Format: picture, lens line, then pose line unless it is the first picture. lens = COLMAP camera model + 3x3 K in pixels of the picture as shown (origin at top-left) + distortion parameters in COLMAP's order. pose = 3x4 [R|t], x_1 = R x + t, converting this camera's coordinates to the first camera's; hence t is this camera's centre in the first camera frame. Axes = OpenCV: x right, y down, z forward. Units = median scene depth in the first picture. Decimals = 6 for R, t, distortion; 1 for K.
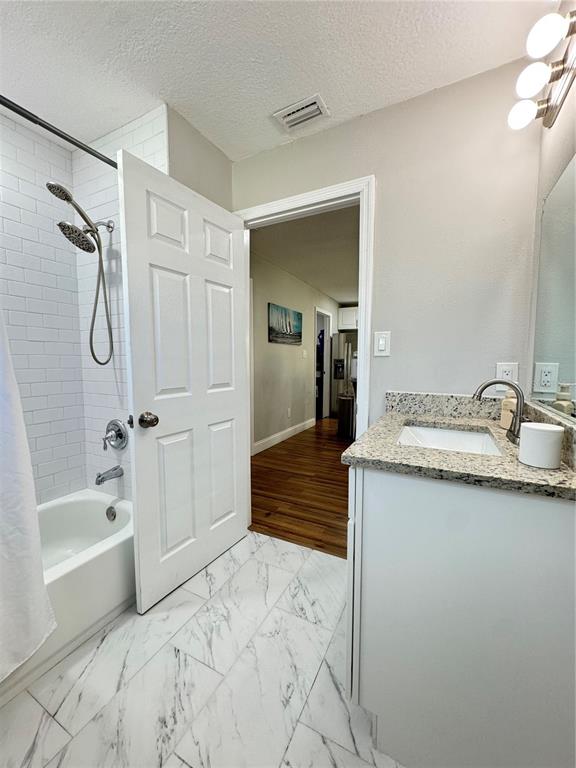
lens RADIAL K [[305.7, 0, 292.6], [0, 305.7, 387.1], [0, 0, 1]] dist [-0.002259, 0.000851]
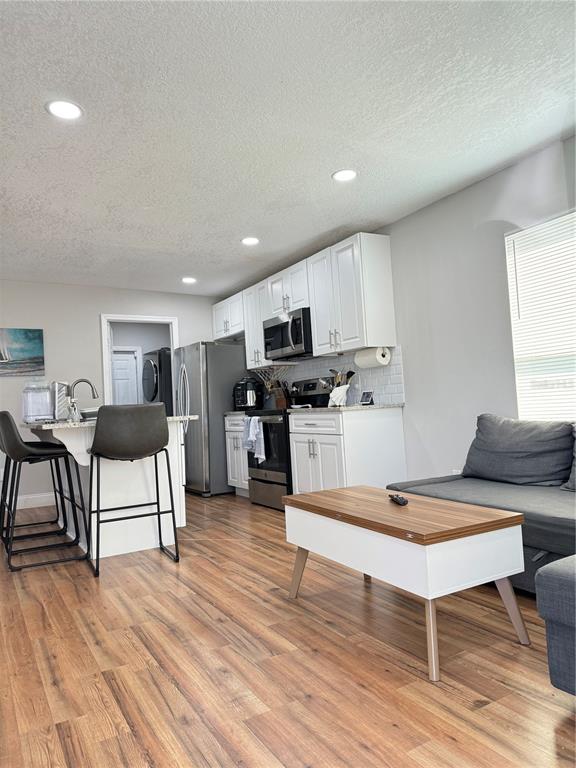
lens RADIAL K [[538.6, 0, 286.5], [0, 538.6, 383.4], [0, 0, 1]] dist [0.071137, -0.070474]
pose [[0.833594, -0.070764, -0.547826, 1.234429], [0.007674, 0.993148, -0.116609, 0.029473], [0.552324, 0.093000, 0.828426, 0.311798]]
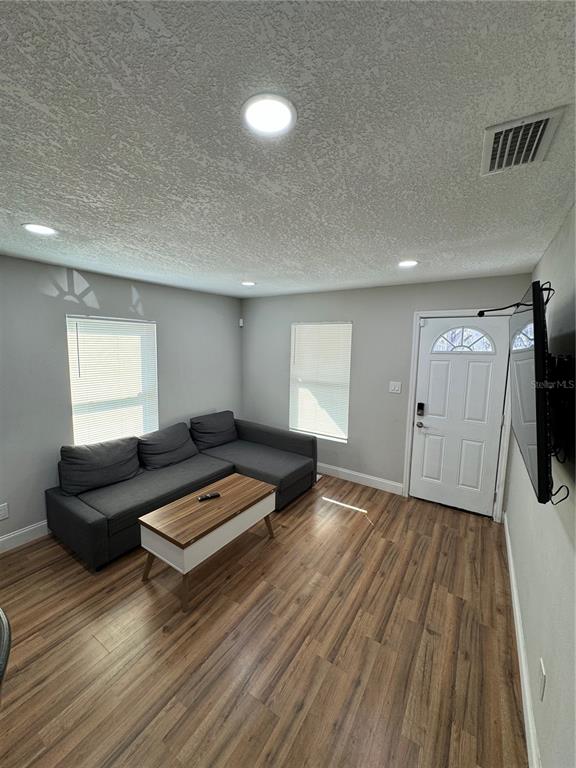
lens RADIAL K [[305.7, 0, 288.3], [0, 305.7, 383.2], [0, 0, 1]] dist [-0.002259, 0.000851]
pose [[0.109294, -0.116650, 0.987141, 0.508634], [0.065530, 0.991775, 0.109942, -0.176156], [-0.991847, 0.052672, 0.116039, 0.613602]]
